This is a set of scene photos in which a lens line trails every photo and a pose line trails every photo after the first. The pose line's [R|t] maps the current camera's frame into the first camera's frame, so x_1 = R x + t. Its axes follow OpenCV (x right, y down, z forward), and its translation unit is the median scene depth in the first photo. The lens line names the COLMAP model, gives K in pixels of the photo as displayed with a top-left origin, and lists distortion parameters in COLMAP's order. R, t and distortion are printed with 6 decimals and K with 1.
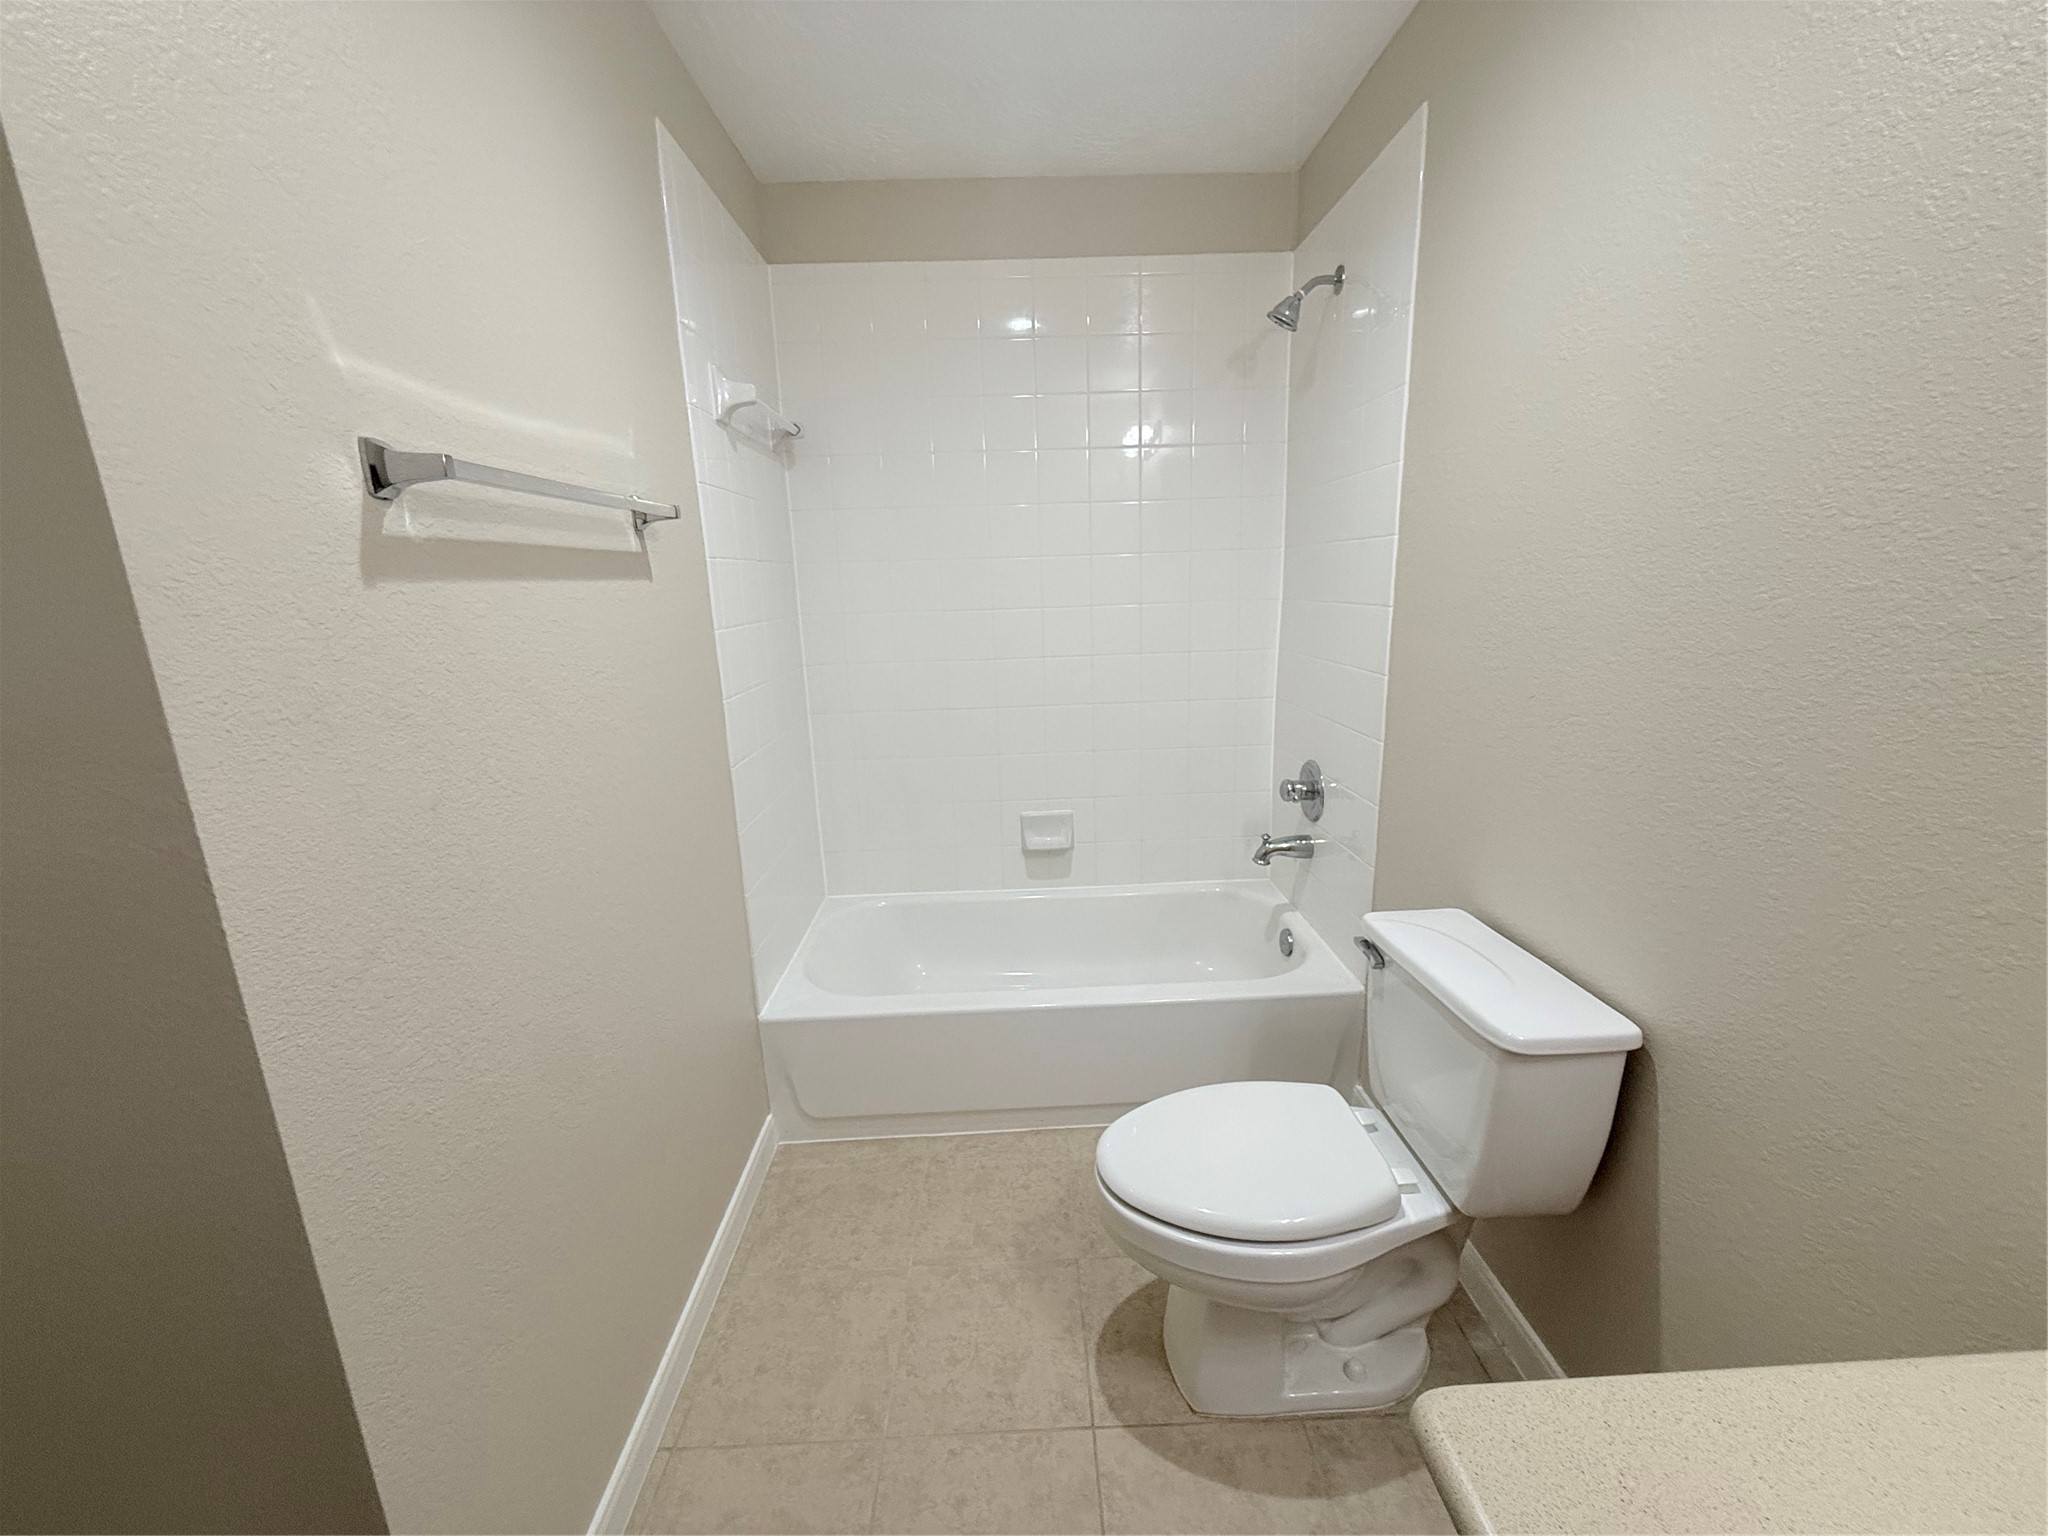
lens RADIAL K [[818.6, 0, 1023.9], [0, 818.6, 770.4], [0, 0, 1]] dist [-0.003341, -0.000049]
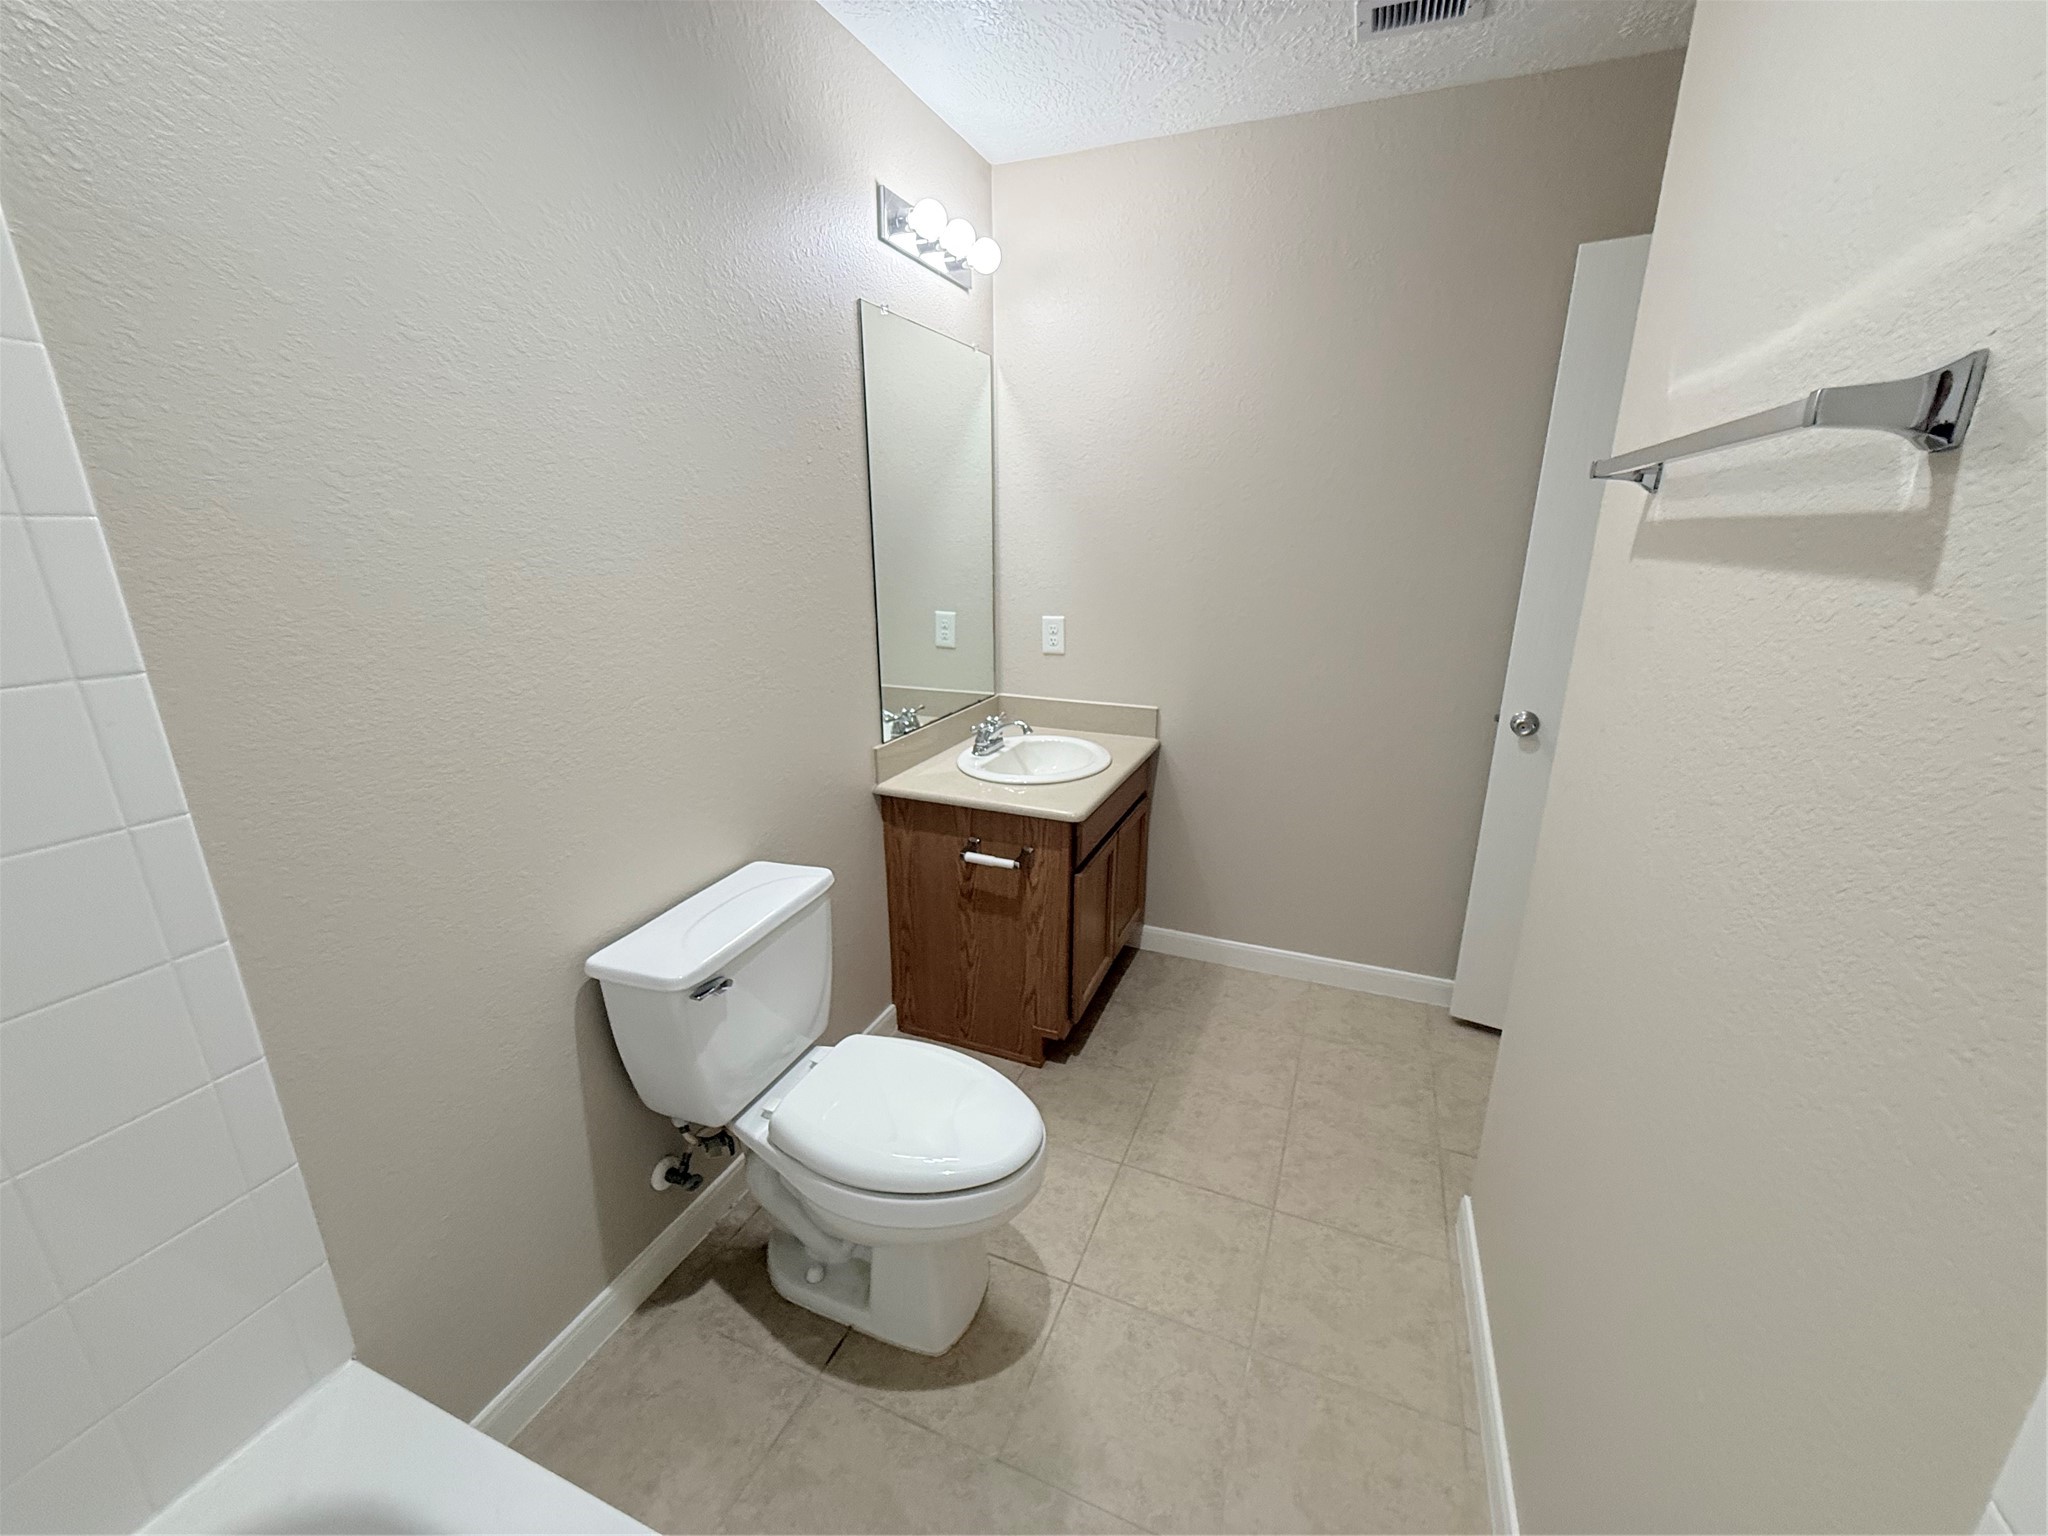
lens RADIAL K [[818.6, 0, 1025.8], [0, 818.6, 766.1], [0, 0, 1]] dist [-0.003341, -0.000049]
pose [[-0.916259, -0.080254, 0.392465, -0.248162], [0.117091, 0.883283, 0.453983, -0.388631], [-0.383092, 0.461920, -0.799919, 1.541678]]
